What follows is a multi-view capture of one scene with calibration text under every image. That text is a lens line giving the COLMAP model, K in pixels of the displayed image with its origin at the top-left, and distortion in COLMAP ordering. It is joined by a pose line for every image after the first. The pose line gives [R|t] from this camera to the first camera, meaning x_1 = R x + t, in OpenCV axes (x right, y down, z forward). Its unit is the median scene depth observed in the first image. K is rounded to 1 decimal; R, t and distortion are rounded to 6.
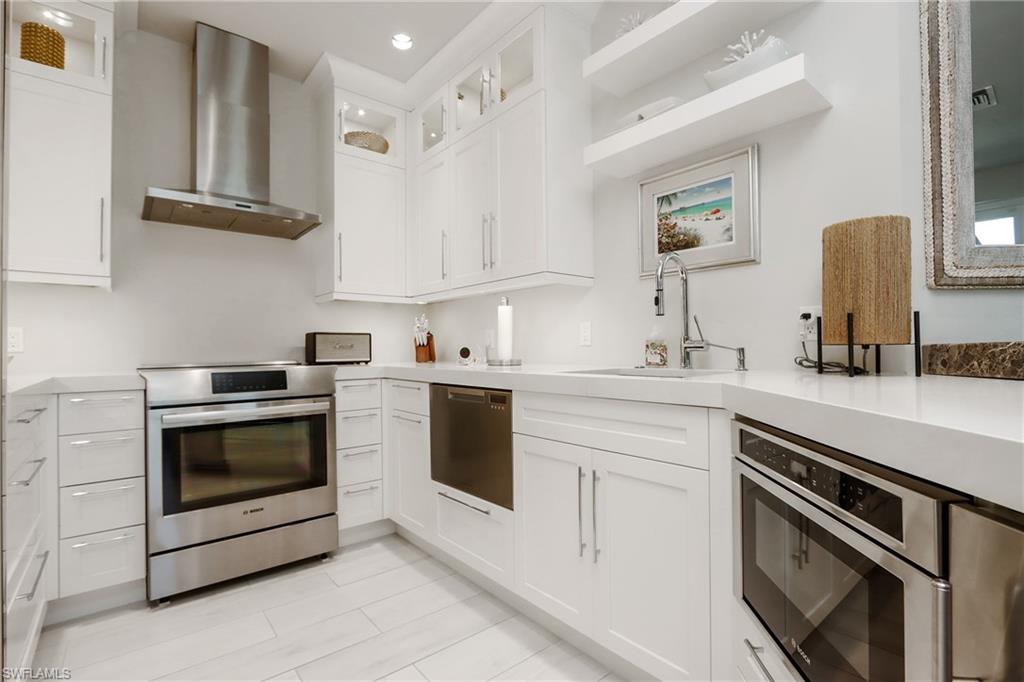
lens RADIAL K [[483.0, 0, 512.6], [0, 483.0, 343.5], [0, 0, 1]] dist [-0.012435, -0.000023]
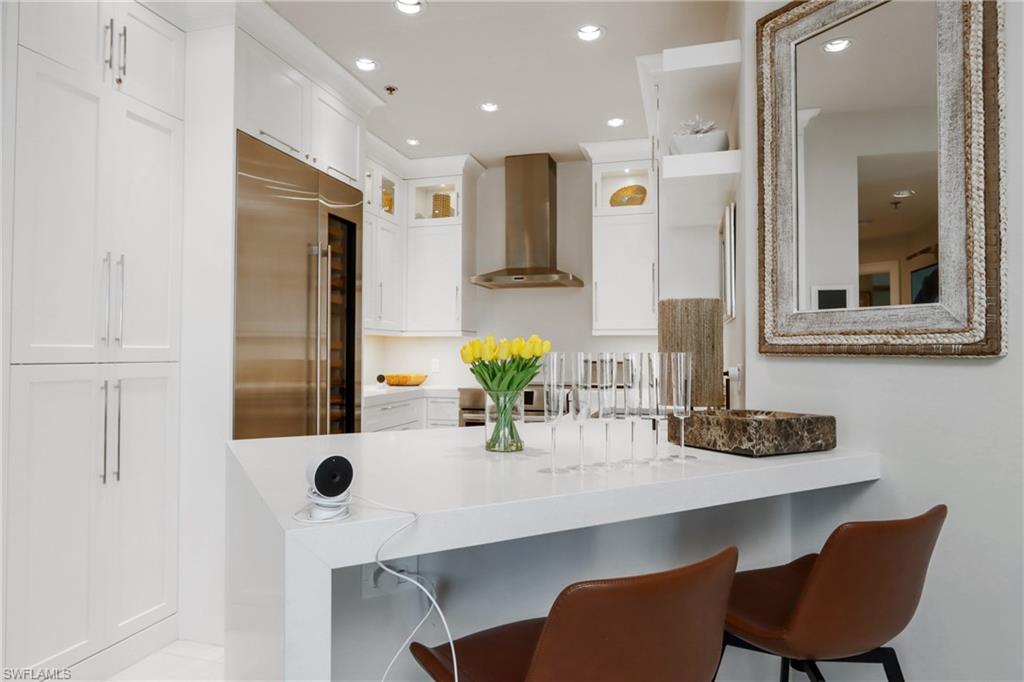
lens RADIAL K [[623.6, 0, 510.8], [0, 623.6, 340.7], [0, 0, 1]] dist [0.000097, -0.000035]
pose [[0.574860, -0.005456, -0.818233, 1.678392], [0.002367, 0.999985, -0.005005, -0.141764], [0.818248, 0.000941, 0.574864, -0.206677]]
